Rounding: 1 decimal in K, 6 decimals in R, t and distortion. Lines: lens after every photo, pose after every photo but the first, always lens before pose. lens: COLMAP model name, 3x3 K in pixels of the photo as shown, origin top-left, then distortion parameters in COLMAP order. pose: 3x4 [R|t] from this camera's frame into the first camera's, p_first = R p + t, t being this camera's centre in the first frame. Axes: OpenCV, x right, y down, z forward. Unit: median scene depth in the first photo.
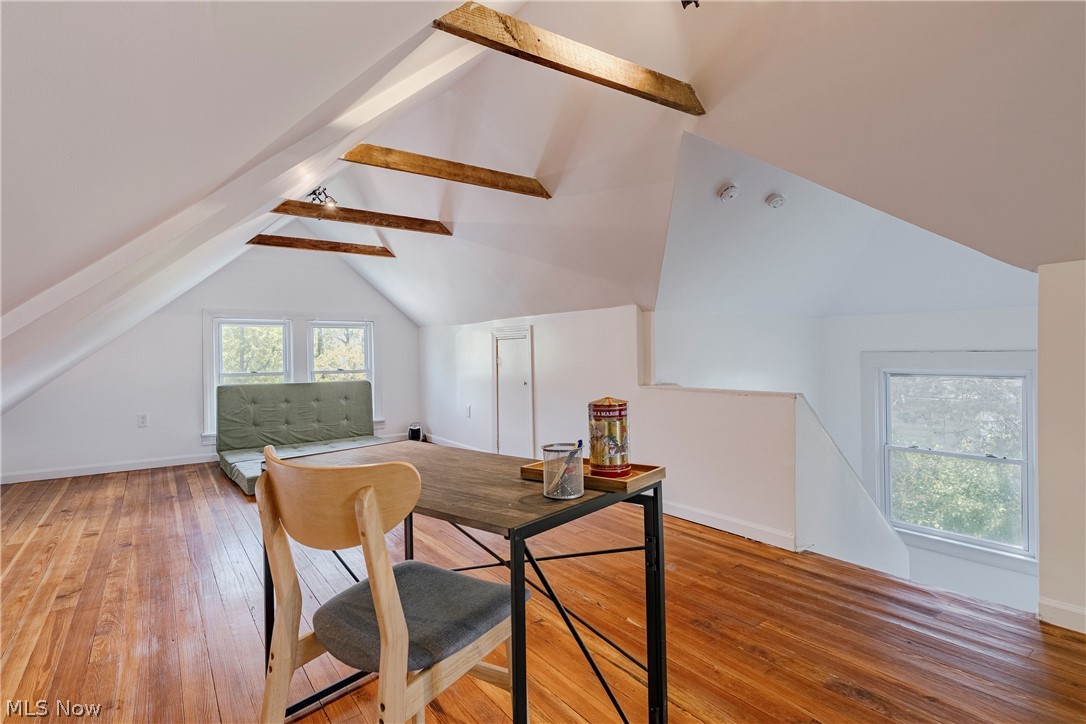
lens RADIAL K [[536.7, 0, 549.8], [0, 536.7, 359.0], [0, 0, 1]] dist [-0.005011, 0.000164]
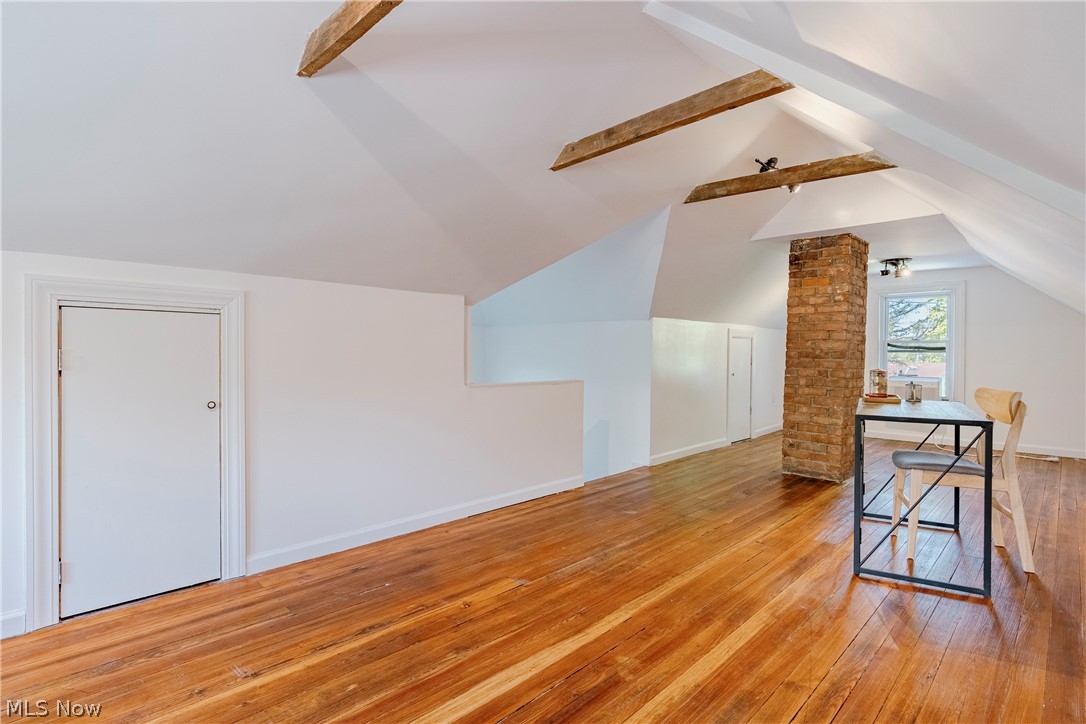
lens RADIAL K [[536.7, 0, 549.8], [0, 536.7, 359.0], [0, 0, 1]] dist [-0.005011, 0.000164]
pose [[-0.158964, 0.002006, 0.987282, -0.524902], [0.004705, 0.999988, -0.001274, 0.007868], [-0.987273, 0.004443, -0.158972, 0.710402]]
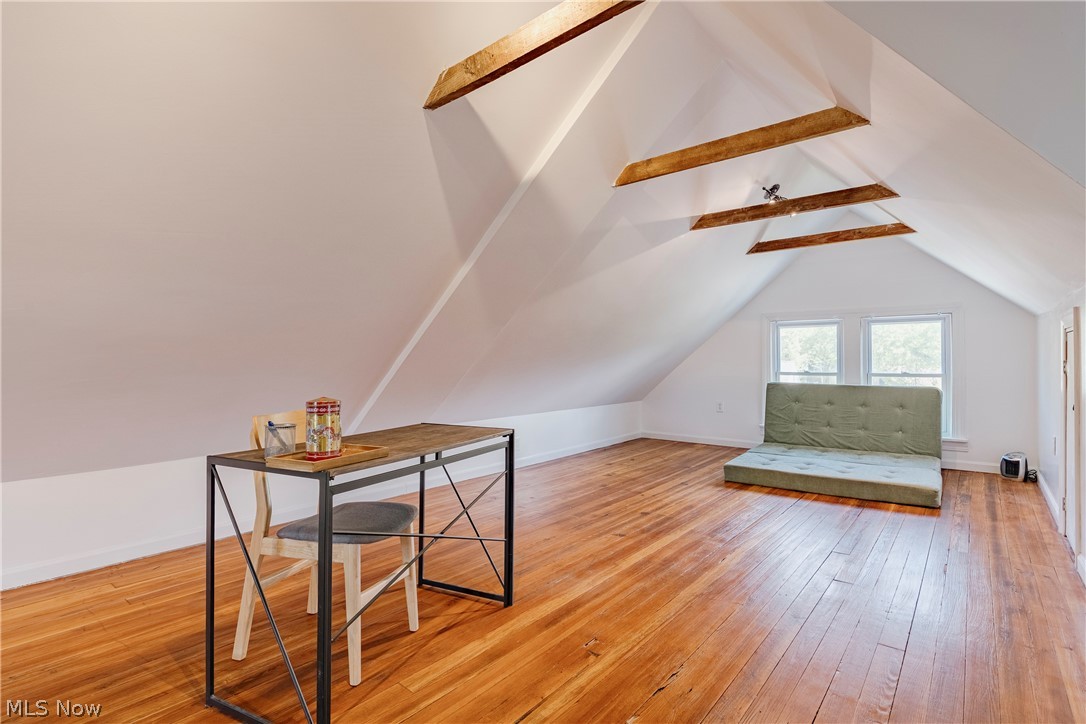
lens RADIAL K [[536.7, 0, 549.8], [0, 536.7, 359.0], [0, 0, 1]] dist [-0.005011, 0.000164]
pose [[0.253546, 0.012198, -0.967246, 0.338265], [-0.008017, 0.999913, 0.010509, -0.007355], [0.967290, 0.005090, 0.253622, 0.282487]]
